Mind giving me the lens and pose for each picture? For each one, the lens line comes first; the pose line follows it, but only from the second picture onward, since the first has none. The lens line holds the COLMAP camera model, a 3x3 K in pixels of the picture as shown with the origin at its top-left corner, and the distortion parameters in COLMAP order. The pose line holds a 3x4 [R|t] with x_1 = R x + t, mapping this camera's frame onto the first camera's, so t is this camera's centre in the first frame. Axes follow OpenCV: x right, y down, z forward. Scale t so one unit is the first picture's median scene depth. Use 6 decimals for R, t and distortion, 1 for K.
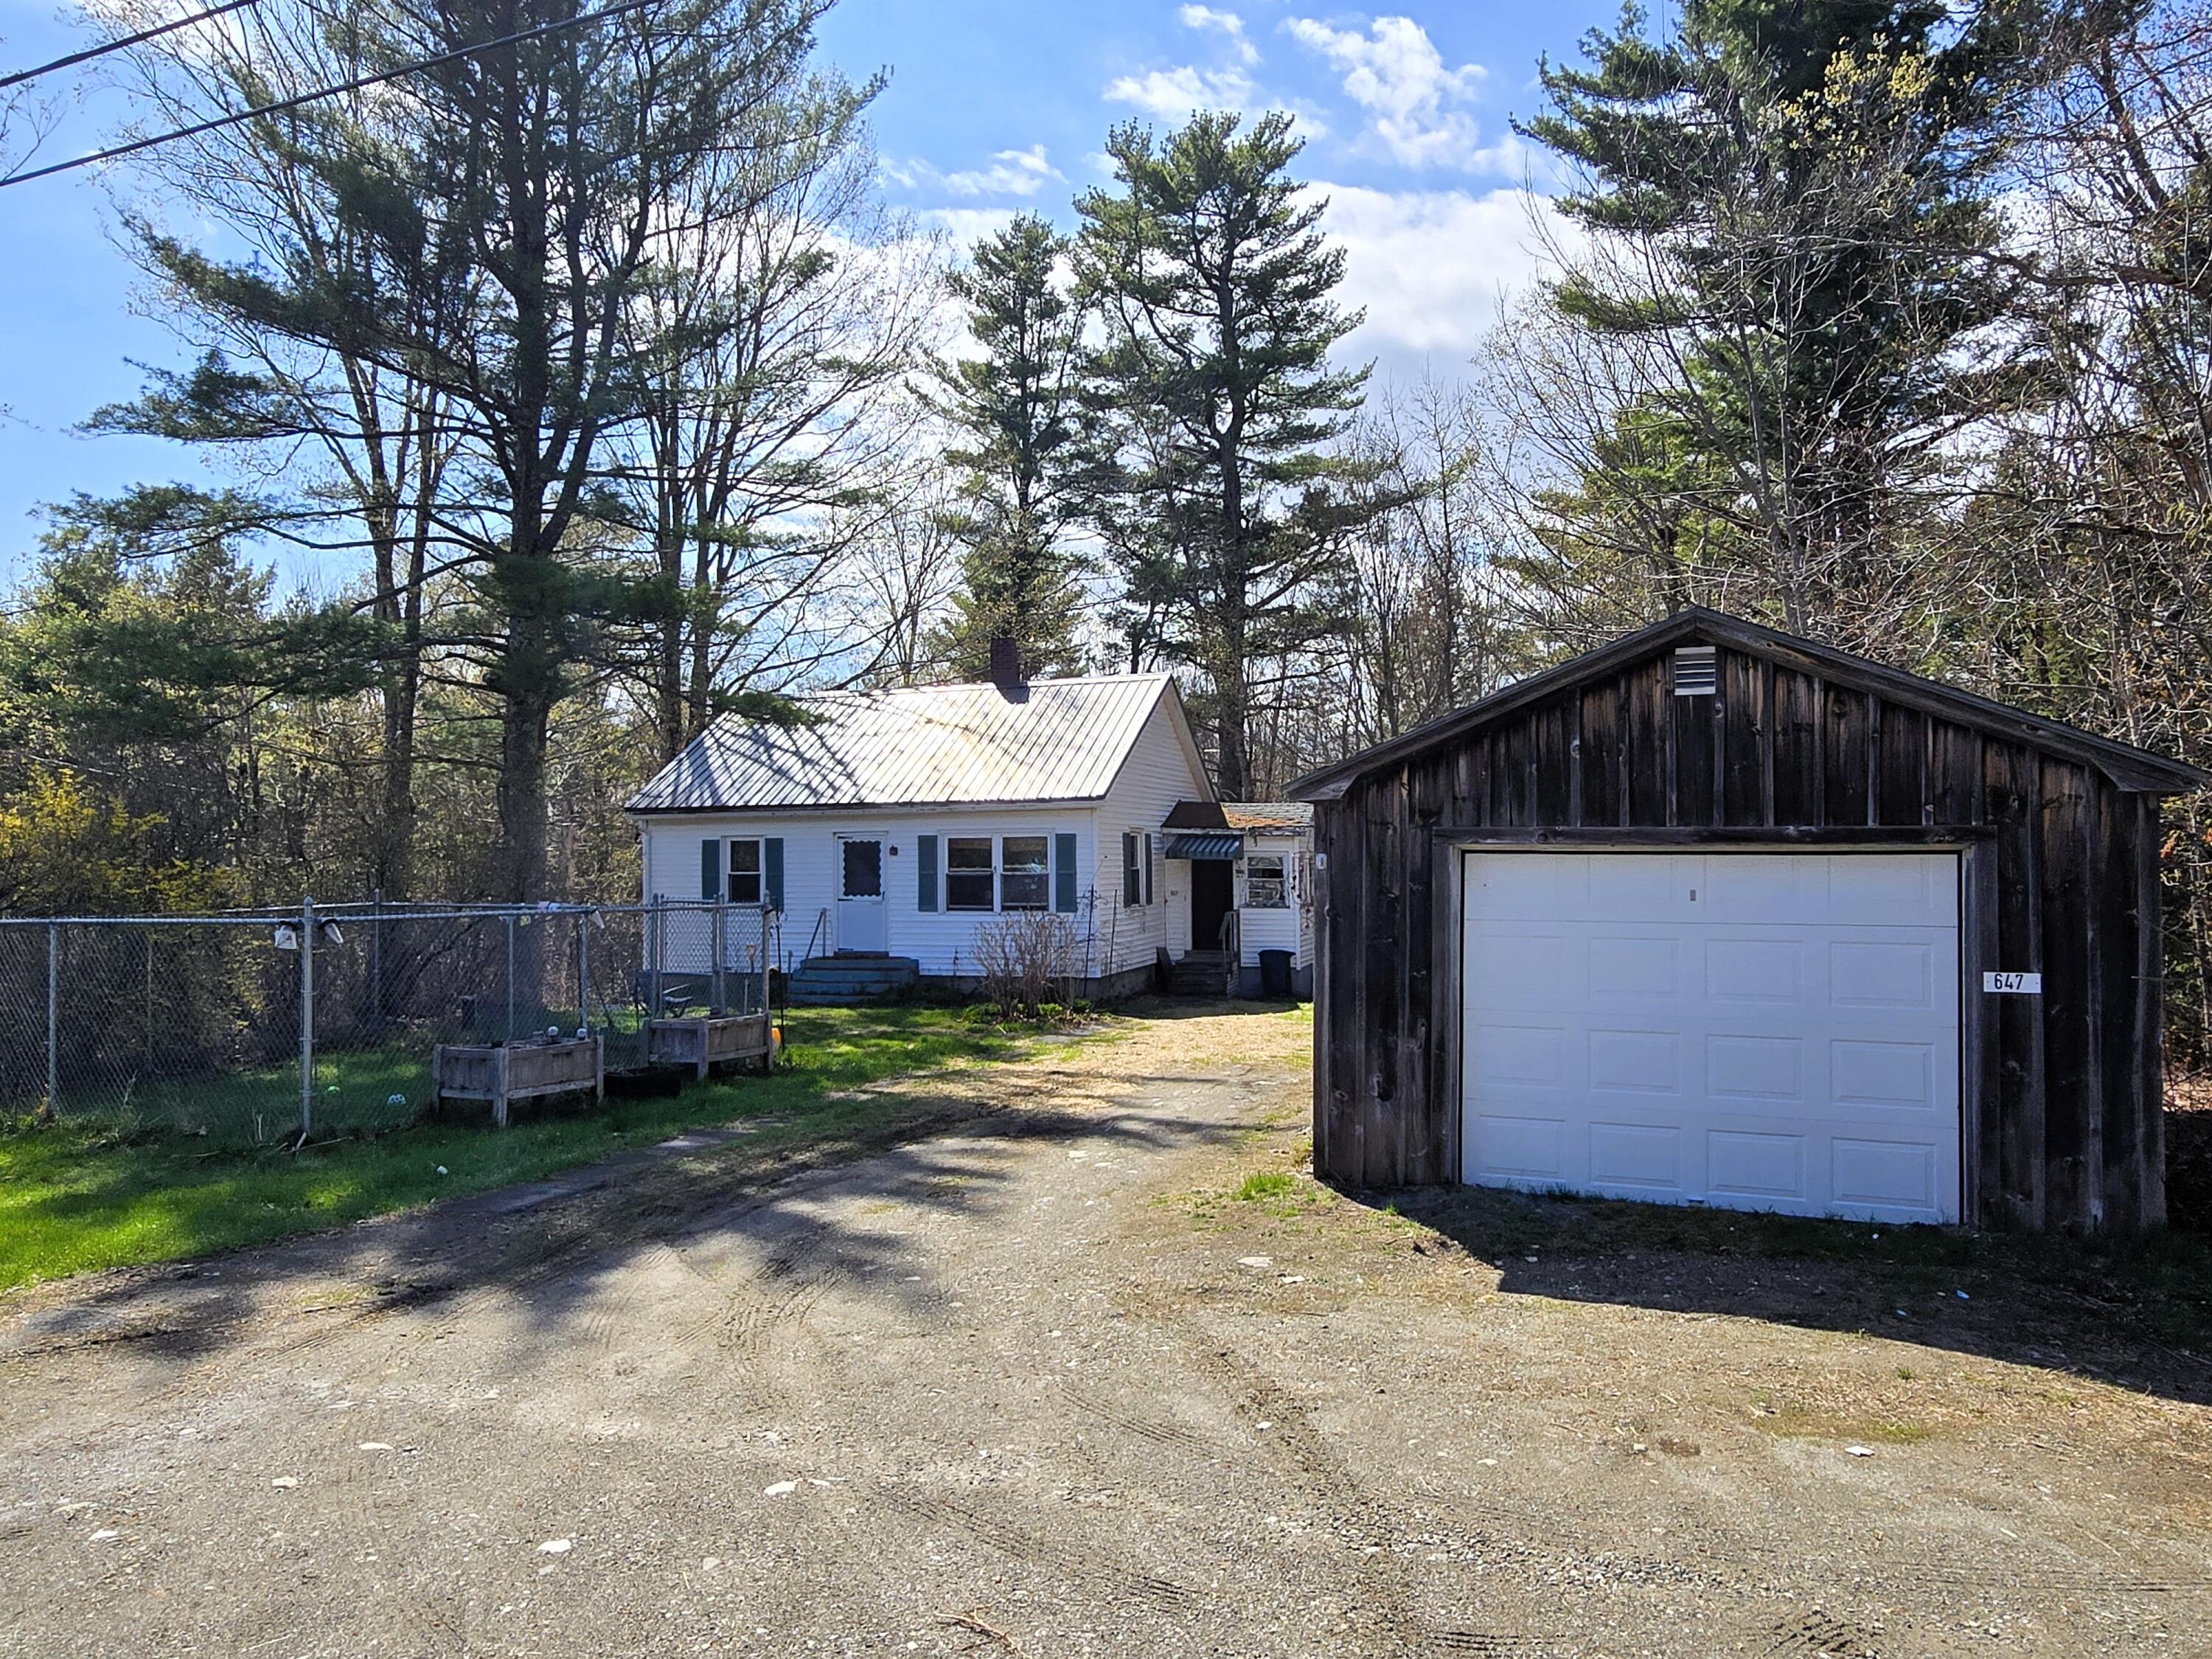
lens RADIAL K [[1381.3, 0, 1045.5], [0, 1381.3, 842.9], [0, 0, 1]] dist [0.000060, 0.000441]
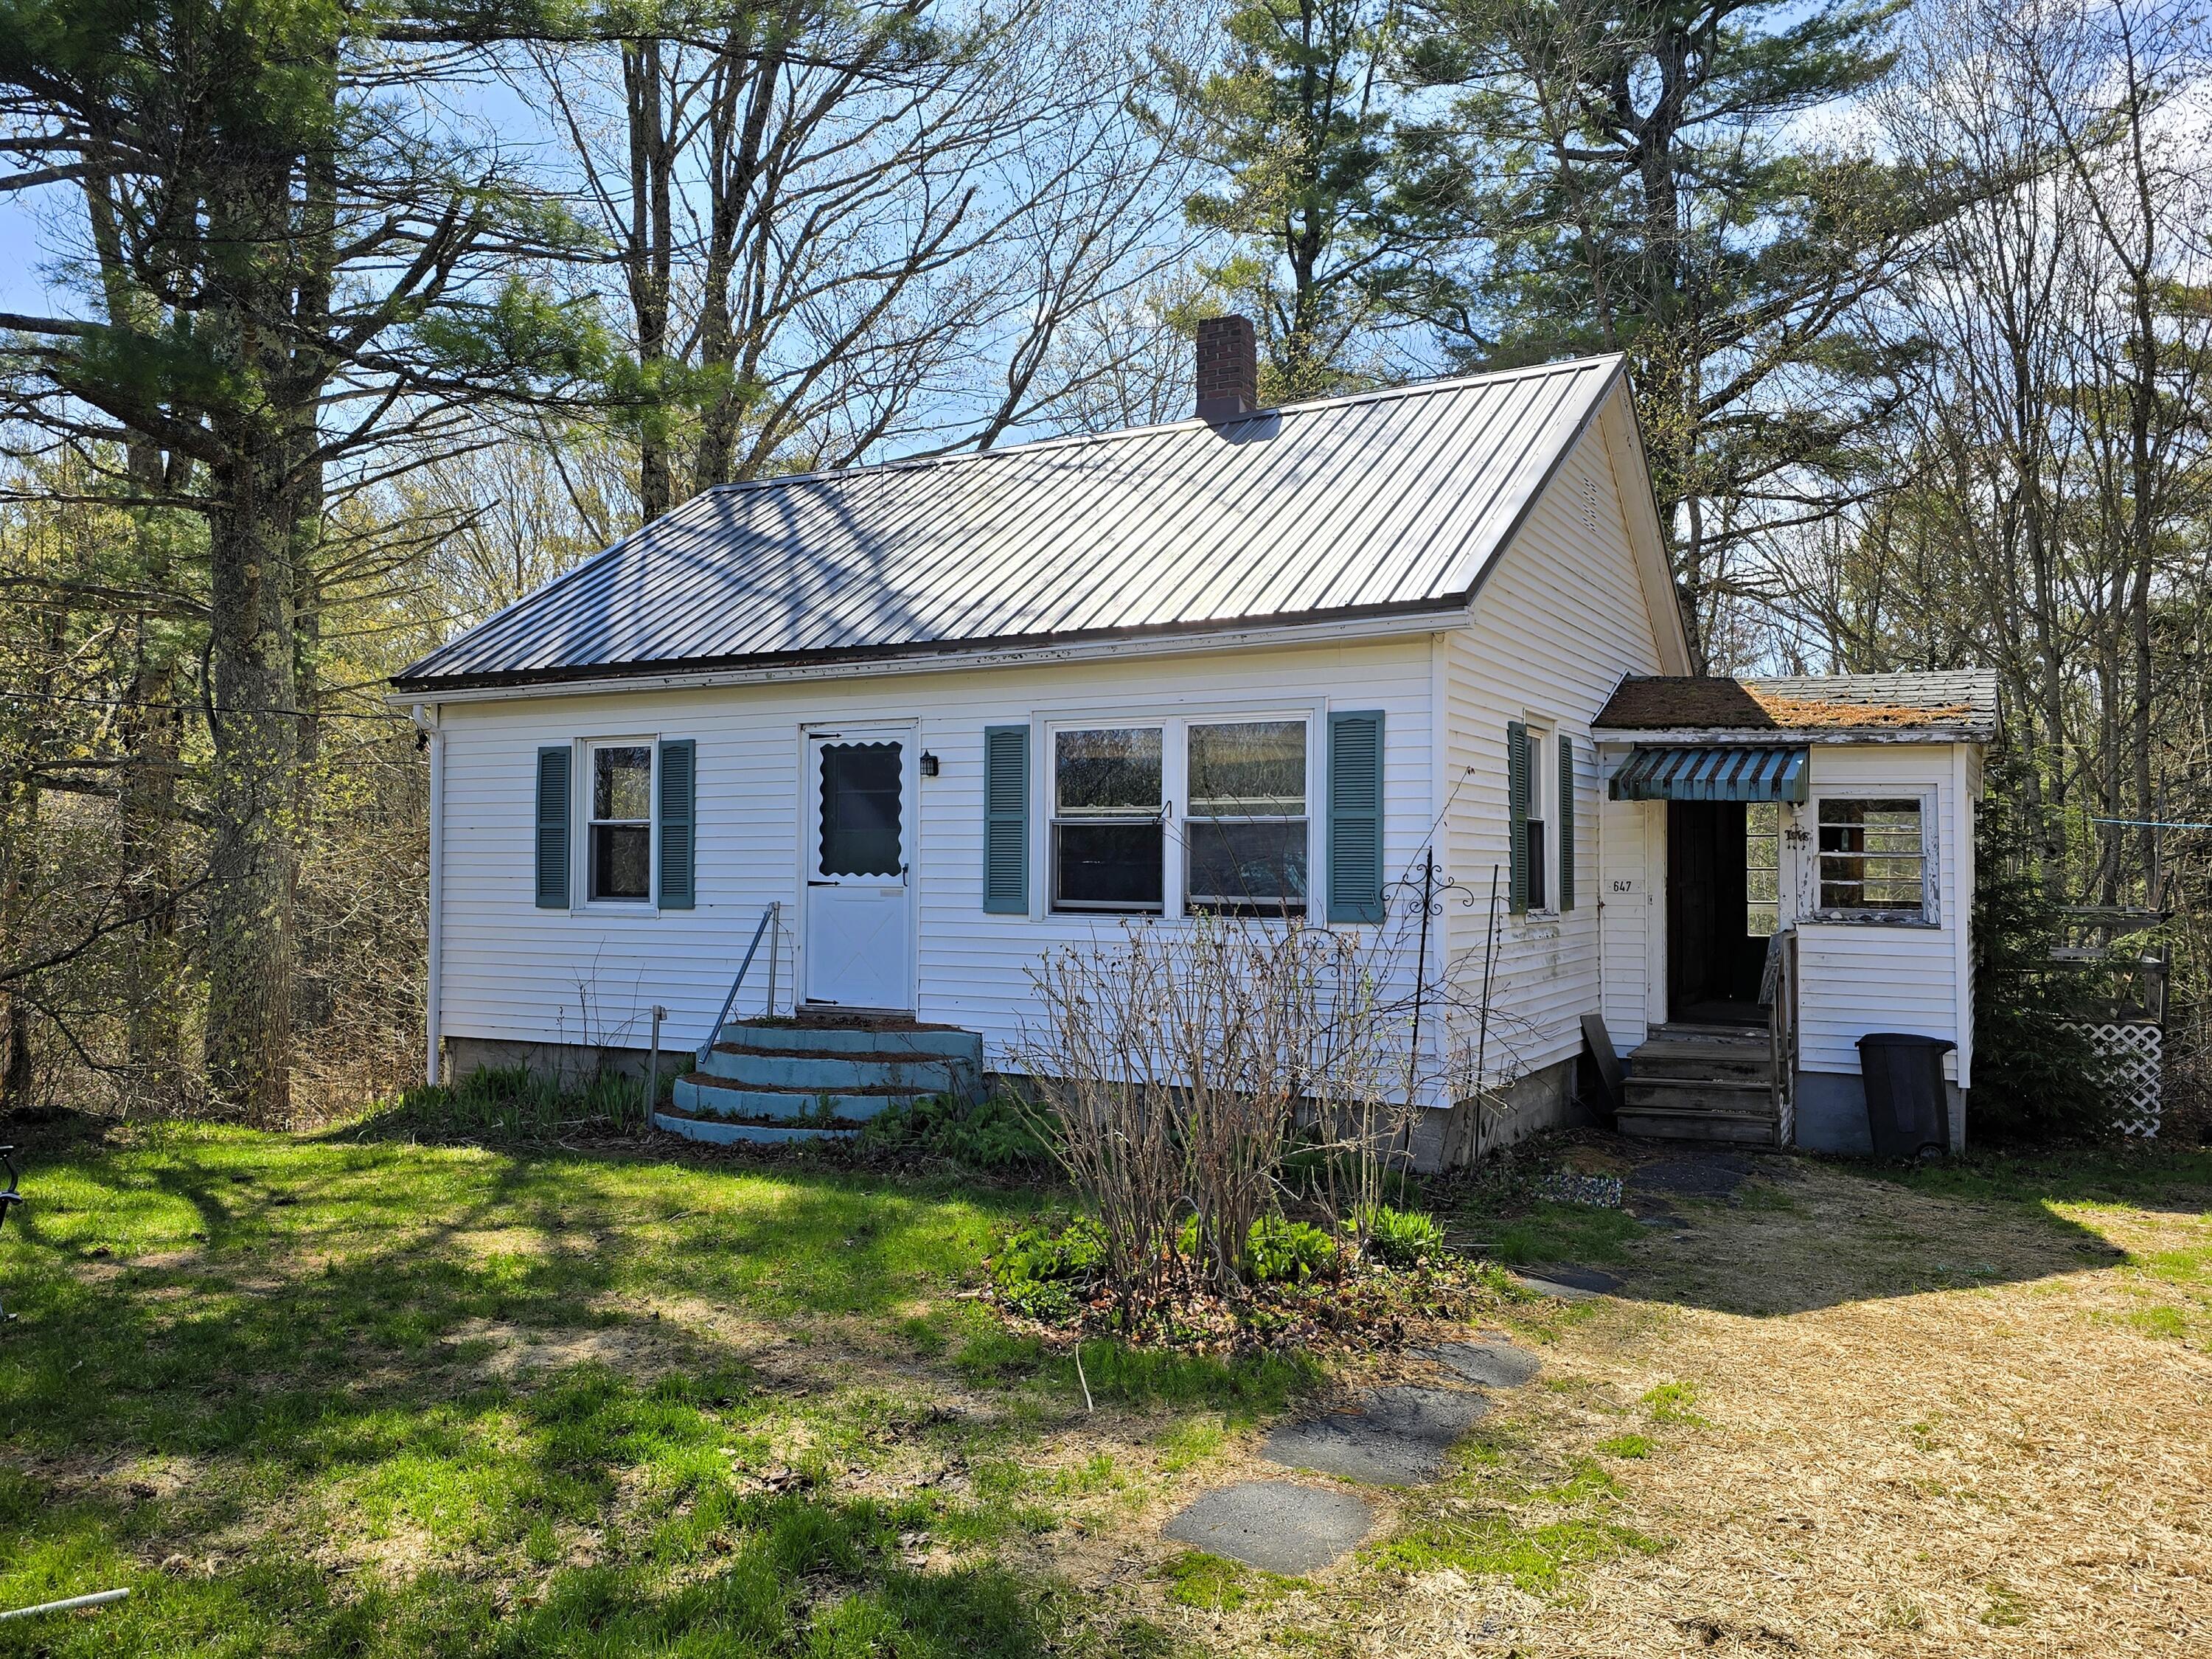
lens RADIAL K [[1679.3, 0, 1106.0], [0, 1679.3, 829.5], [0, 0, 1]] dist [0.039466, -0.002811]
pose [[0.990265, 0.012860, -0.138601, 0.010576], [-0.013954, 0.999879, -0.006925, 0.027763], [0.138495, 0.008792, 0.990324, 0.522726]]
